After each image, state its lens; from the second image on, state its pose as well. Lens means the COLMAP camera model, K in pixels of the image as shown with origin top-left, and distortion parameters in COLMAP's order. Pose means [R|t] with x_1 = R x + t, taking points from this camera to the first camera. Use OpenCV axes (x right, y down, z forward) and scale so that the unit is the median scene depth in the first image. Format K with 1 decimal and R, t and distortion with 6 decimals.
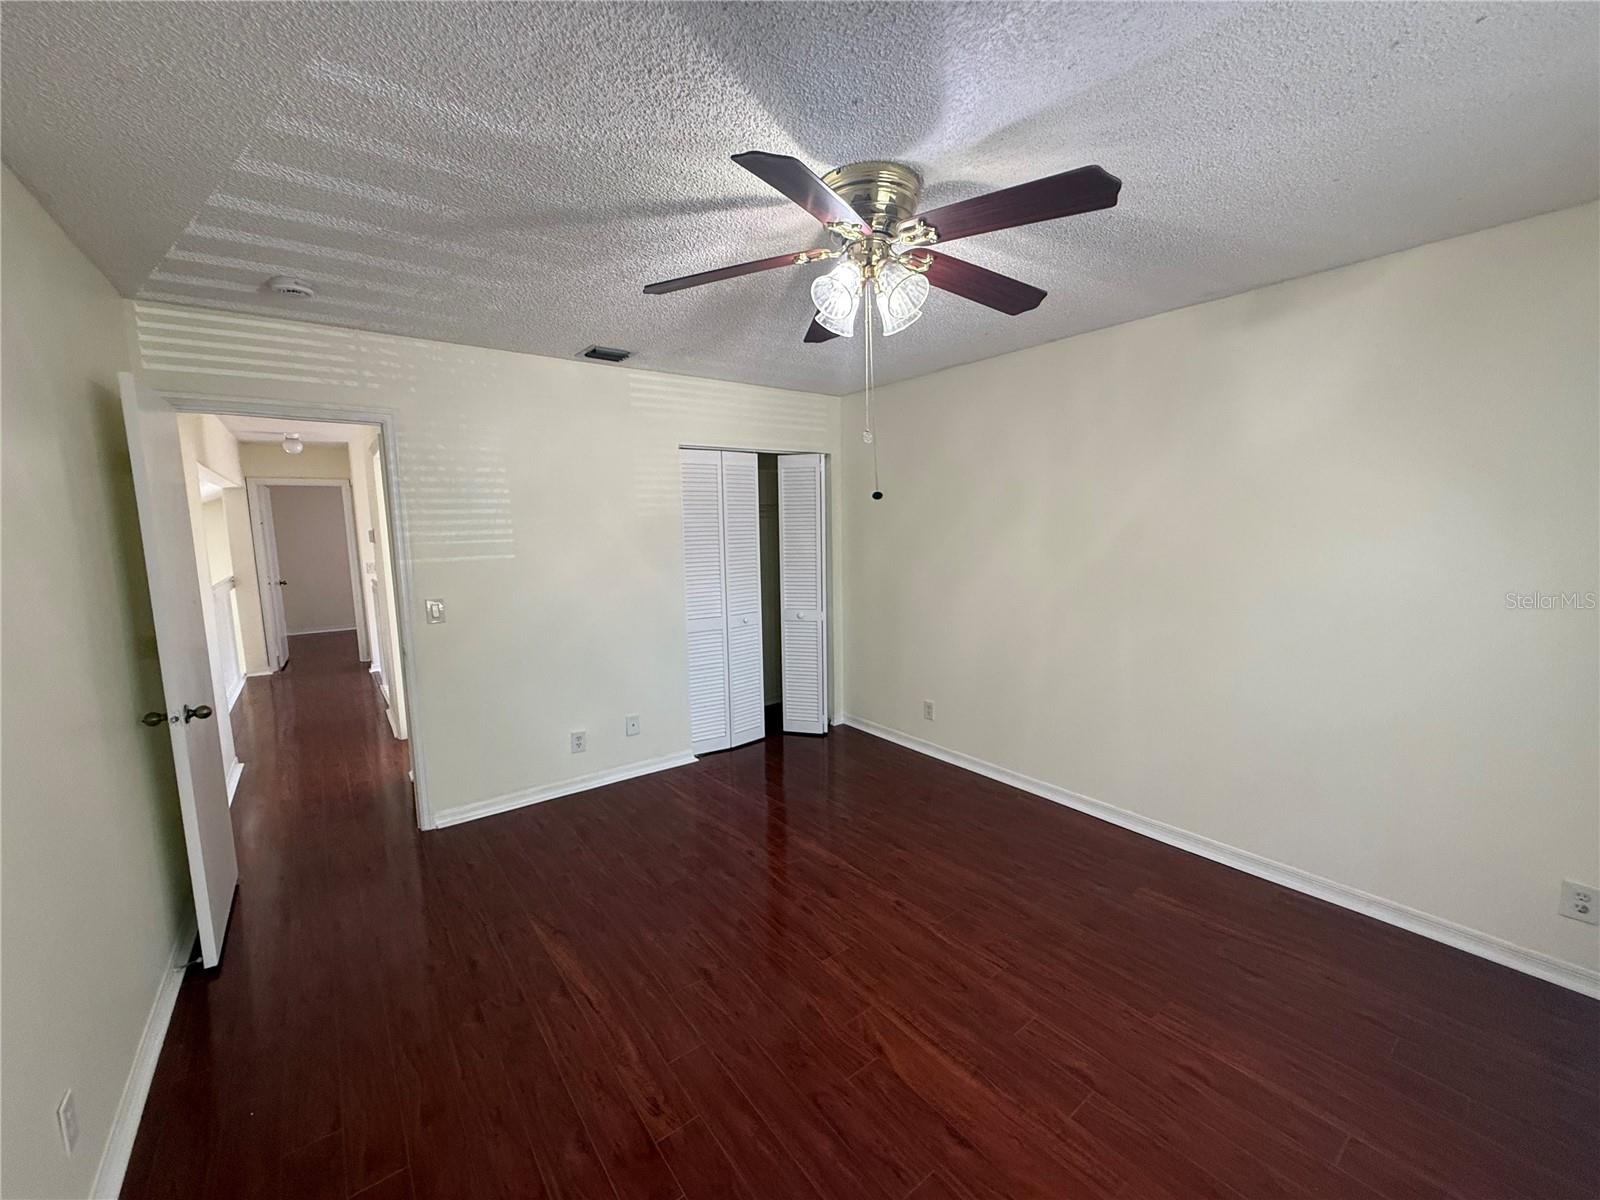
lens RADIAL K [[636.2, 0, 792.2], [0, 636.2, 602.6], [0, 0, 1]] dist [0.001218, 0.000141]
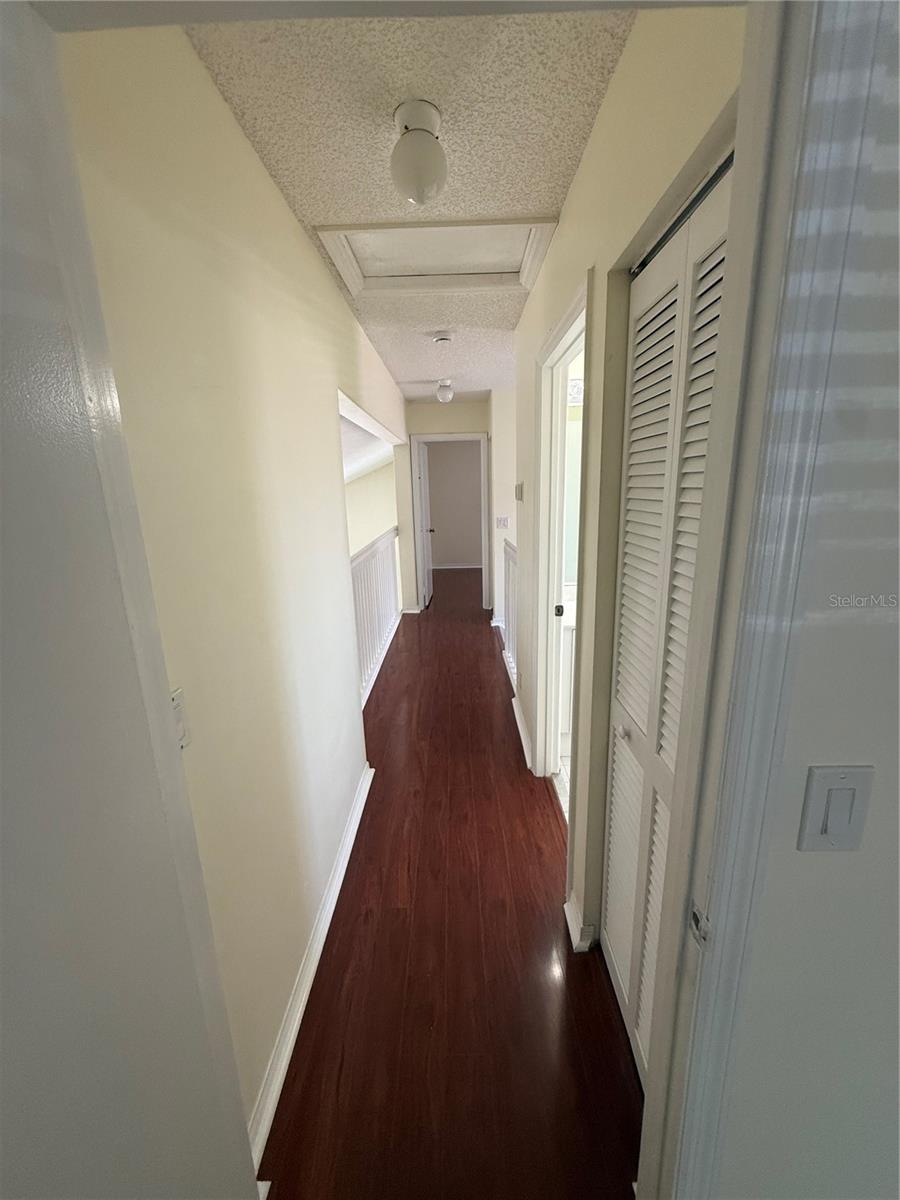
lens RADIAL K [[477.2, 0, 450.8], [0, 477.2, 597.2], [0, 0, 1]] dist [0.001218, 0.000141]
pose [[0.796118, 0.136680, -0.589504, -0.274849], [-0.062217, 0.987484, 0.144931, -0.043237], [0.601935, -0.078705, 0.794657, 0.361024]]
